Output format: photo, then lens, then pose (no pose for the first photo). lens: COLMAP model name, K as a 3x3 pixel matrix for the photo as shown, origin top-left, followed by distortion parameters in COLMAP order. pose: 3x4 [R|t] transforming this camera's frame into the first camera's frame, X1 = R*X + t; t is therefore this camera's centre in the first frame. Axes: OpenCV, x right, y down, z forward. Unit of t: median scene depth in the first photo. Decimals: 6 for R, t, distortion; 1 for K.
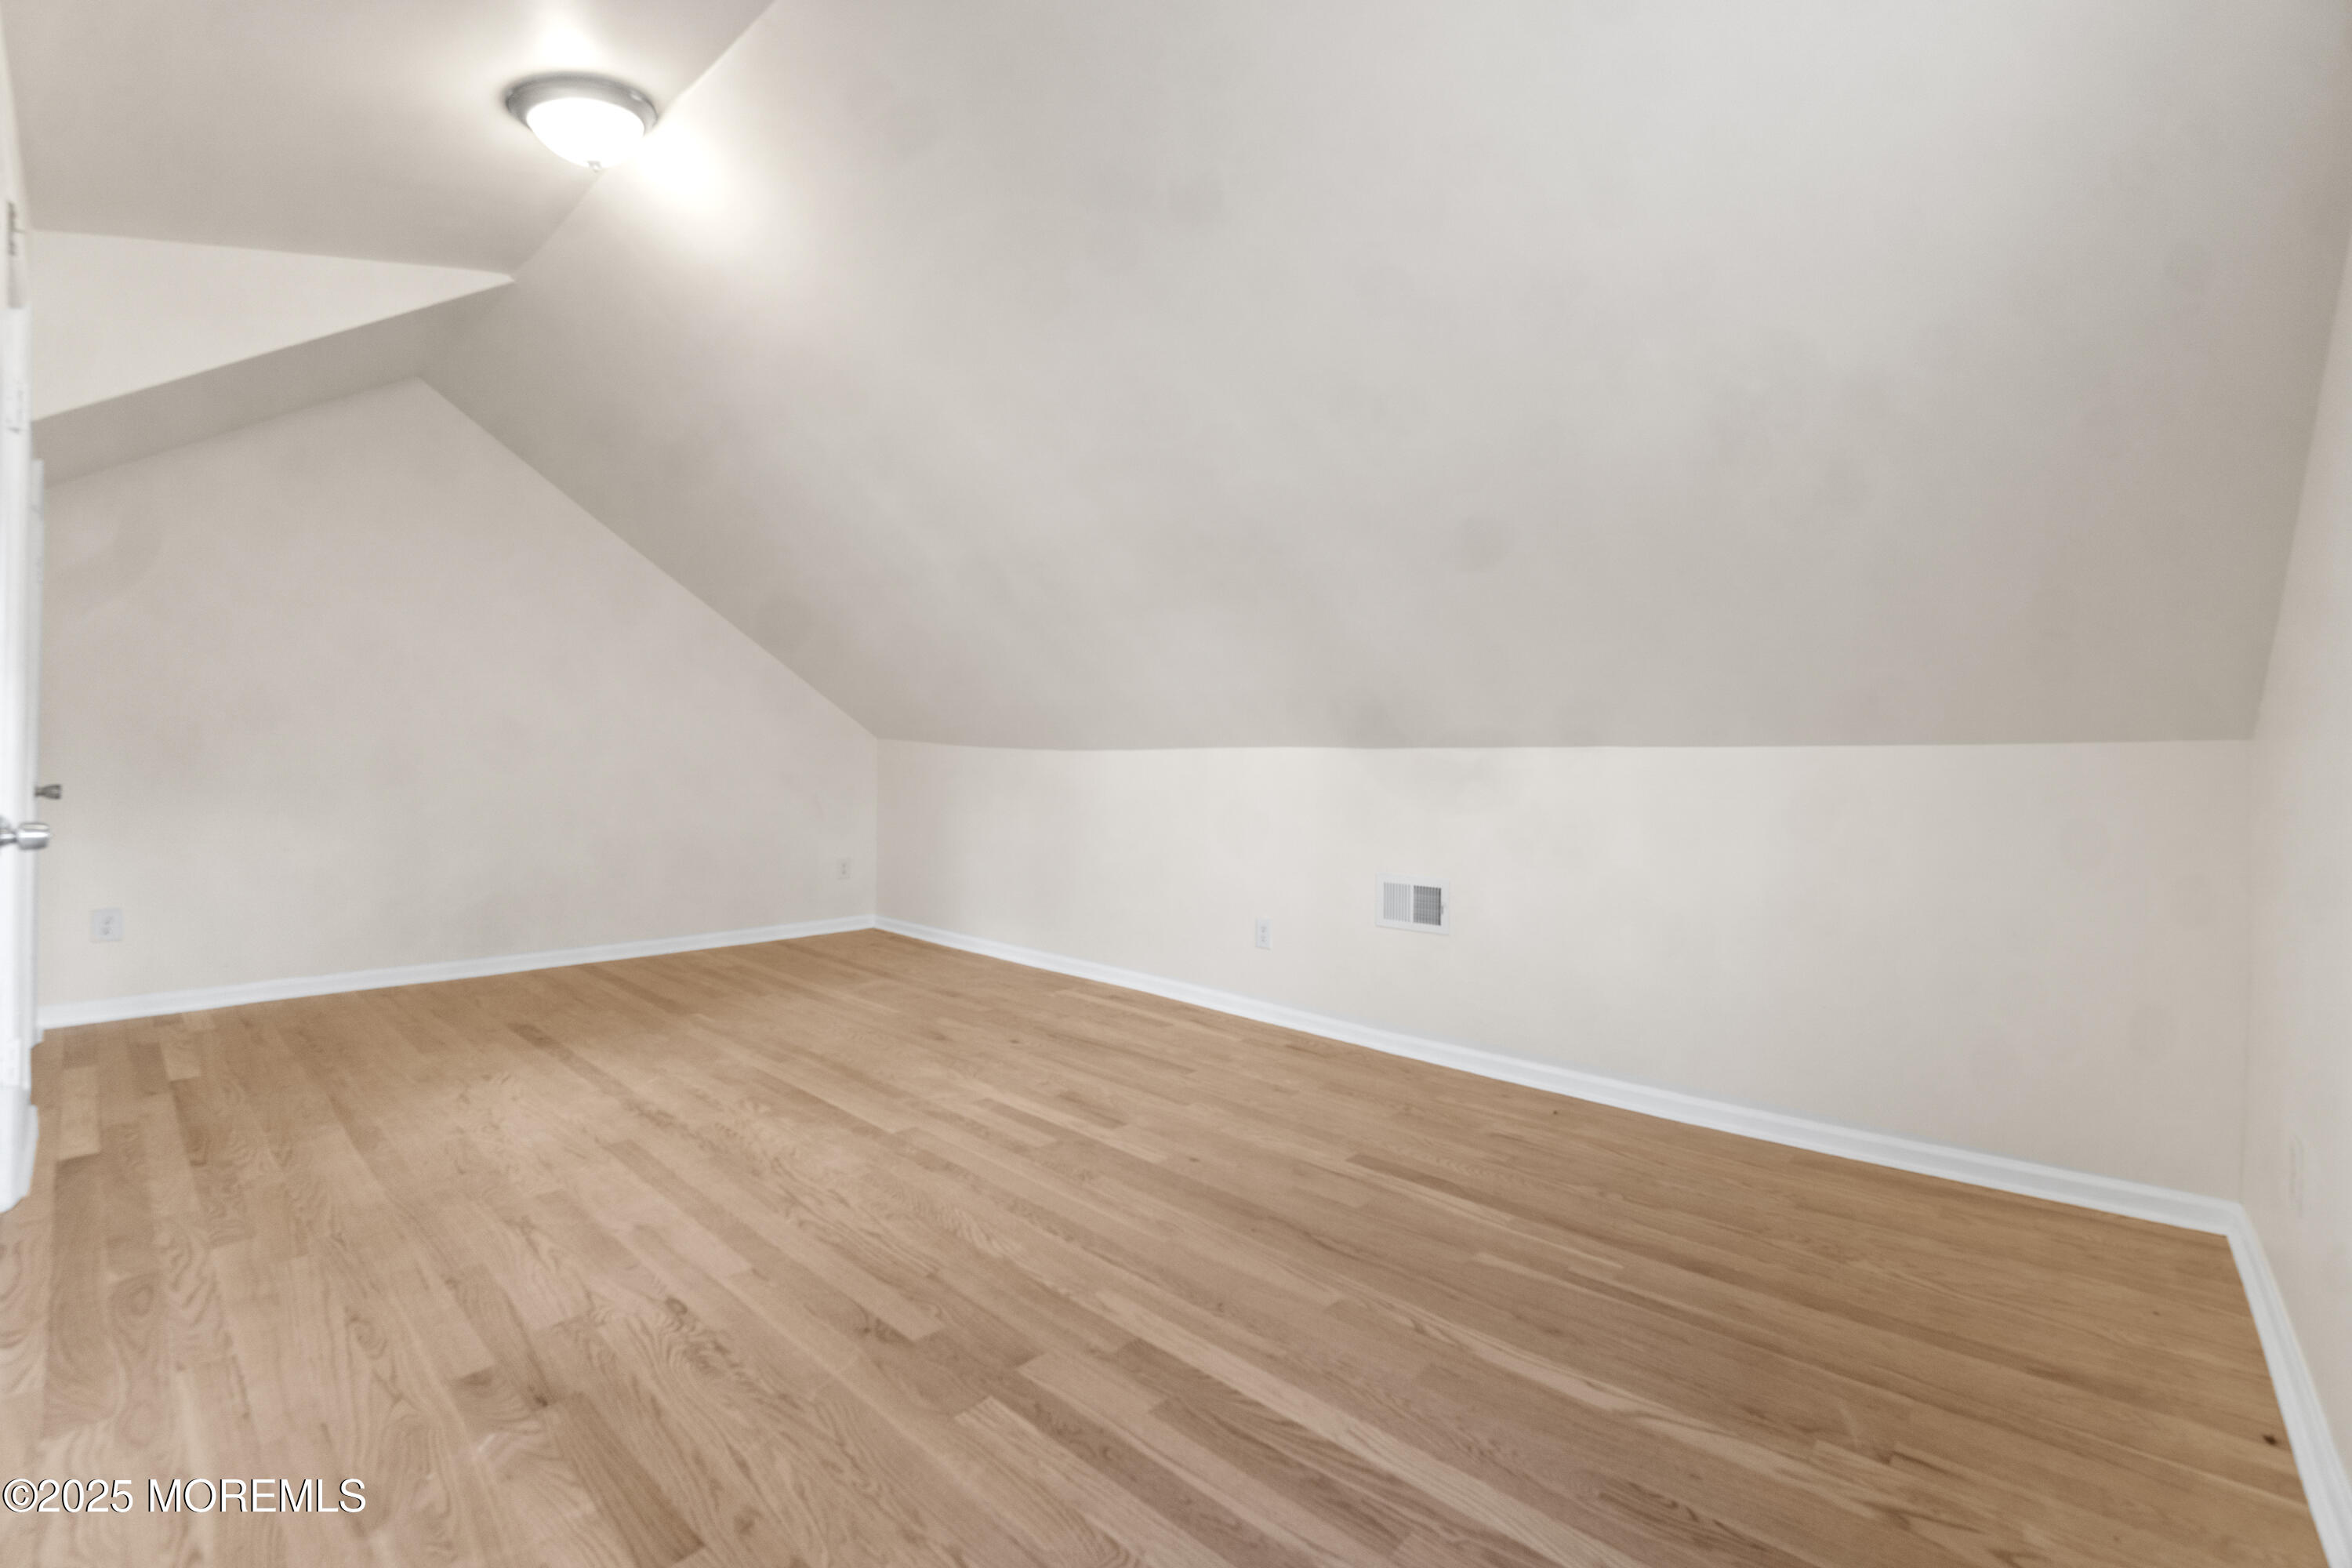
lens RADIAL K [[1009.1, 0, 1175.3], [0, 1009.1, 760.4], [0, 0, 1]] dist [-0.003602, -0.000335]
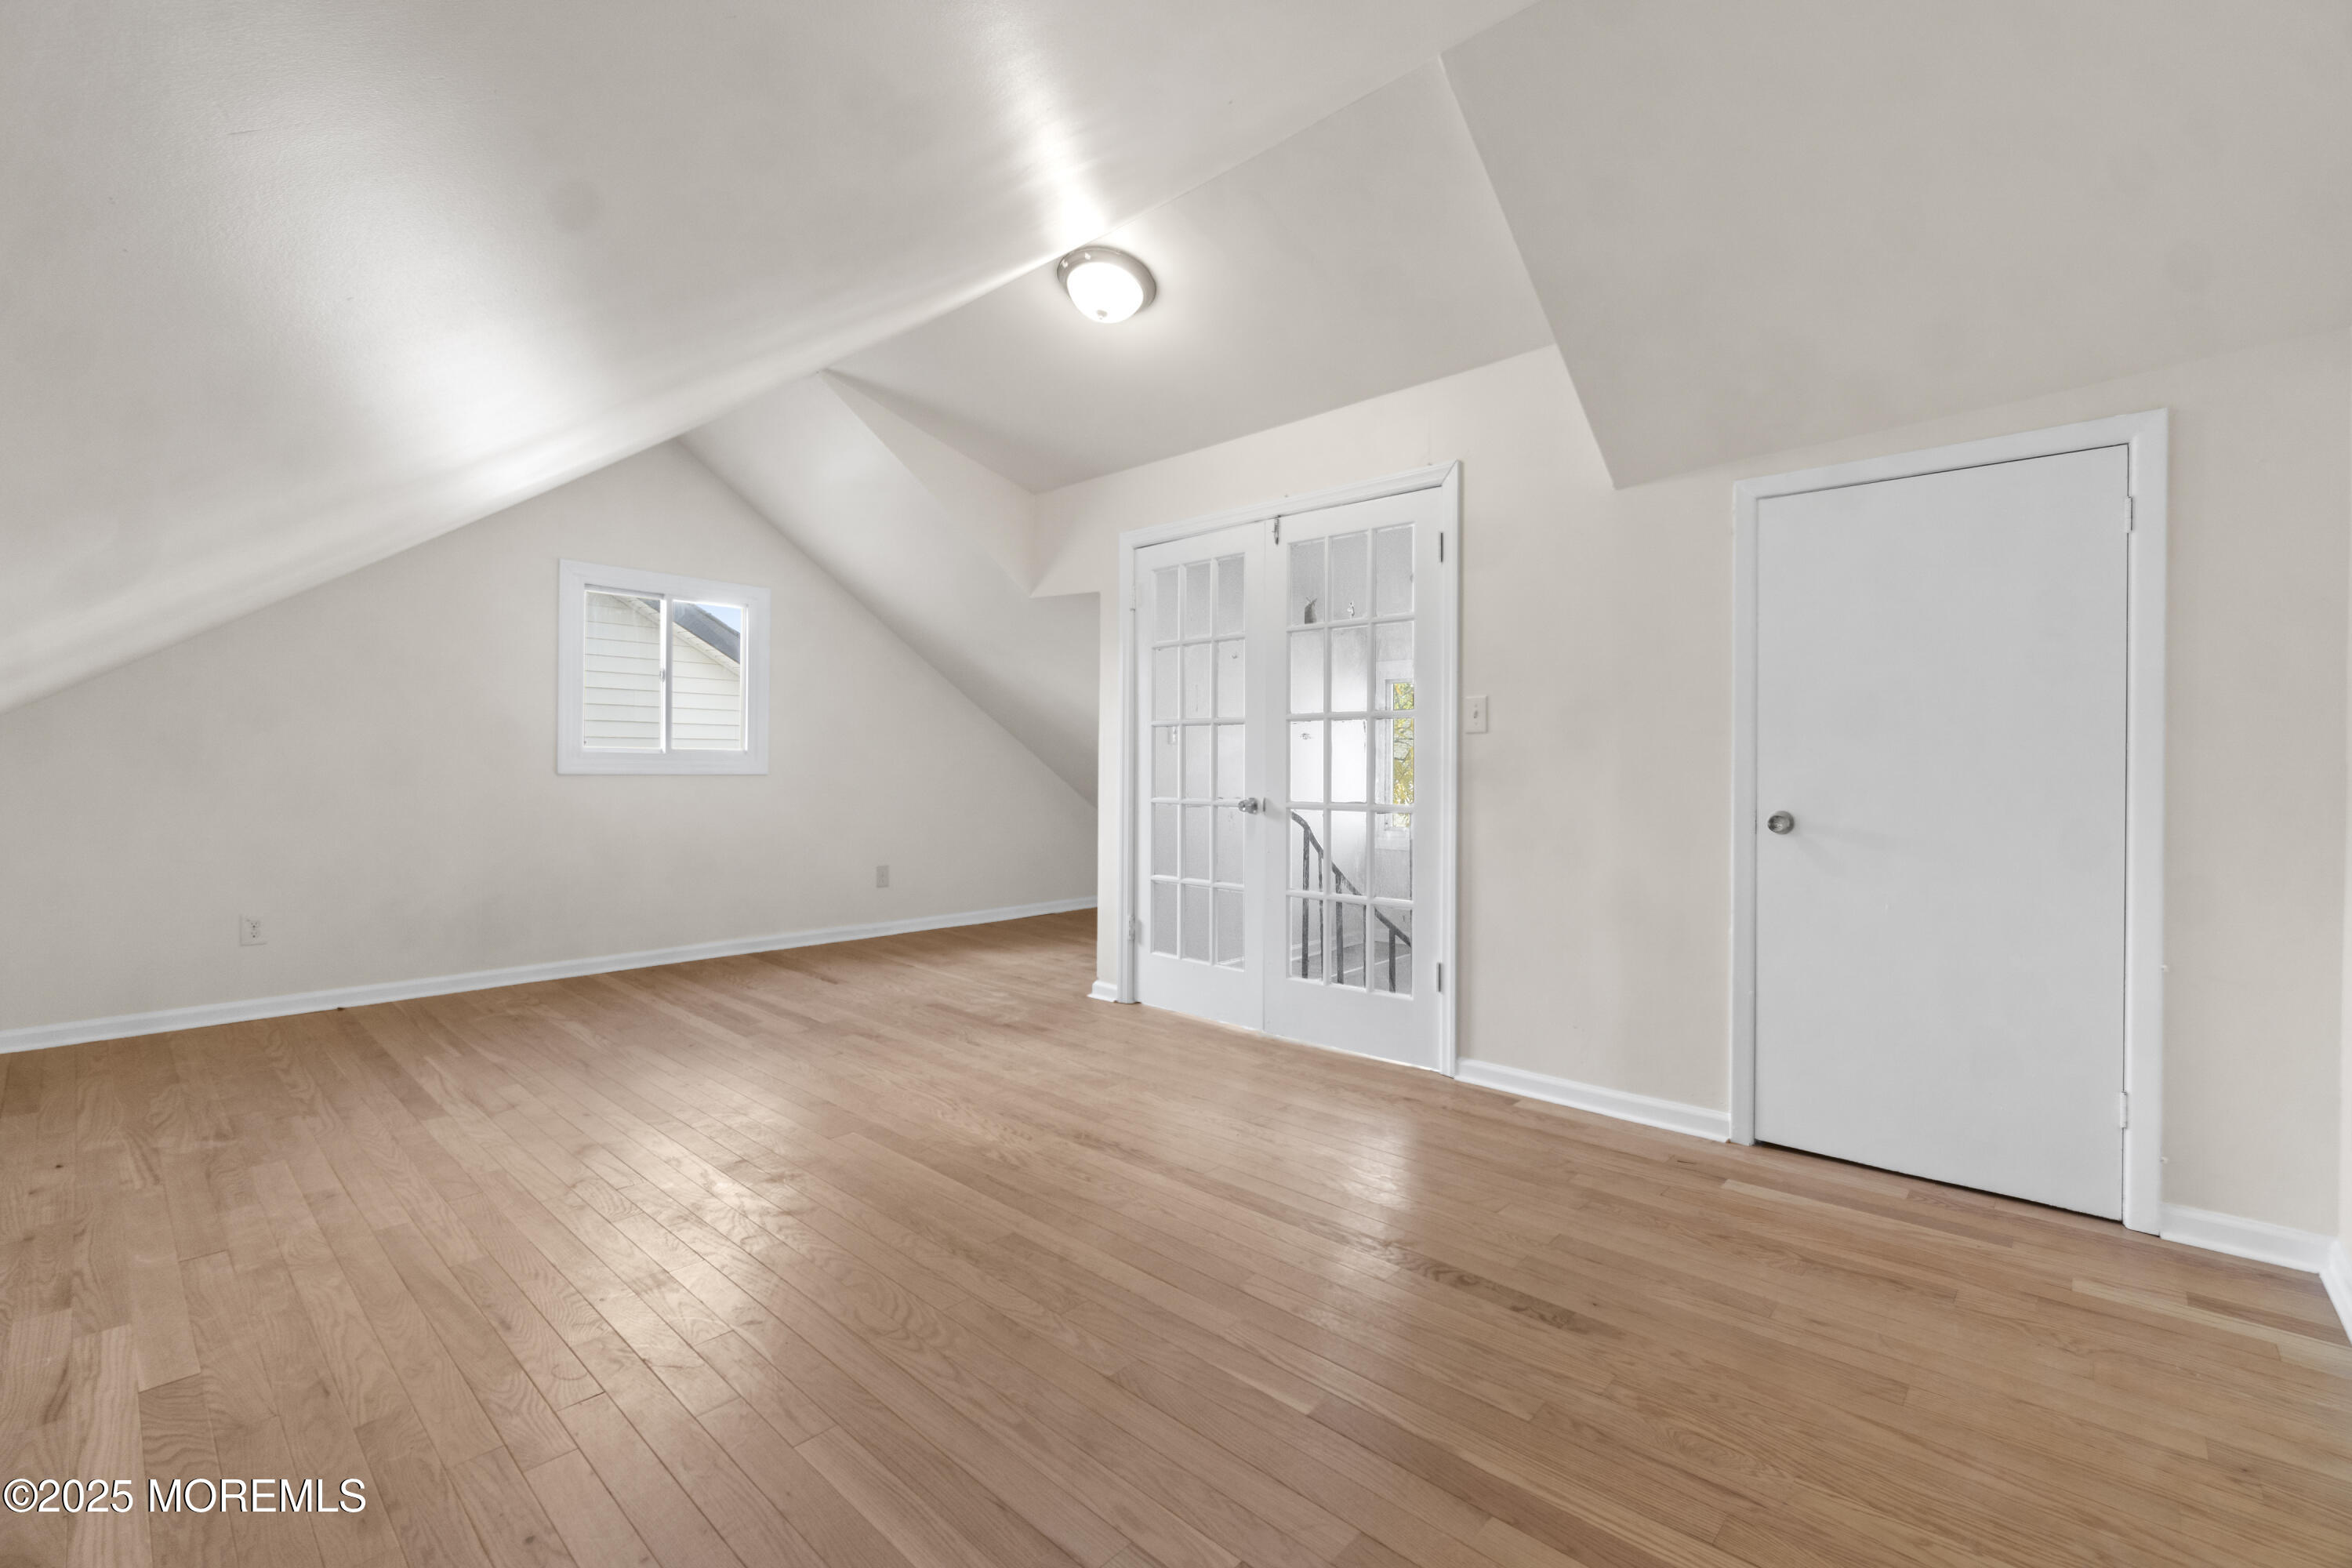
lens RADIAL K [[1009.1, 0, 1175.3], [0, 1009.1, 760.4], [0, 0, 1]] dist [-0.003602, -0.000335]
pose [[-0.999613, -0.027114, 0.006250, -0.610534], [-0.027130, 0.999629, -0.002503, -0.010410], [-0.006180, -0.002672, -0.999977, 2.047698]]
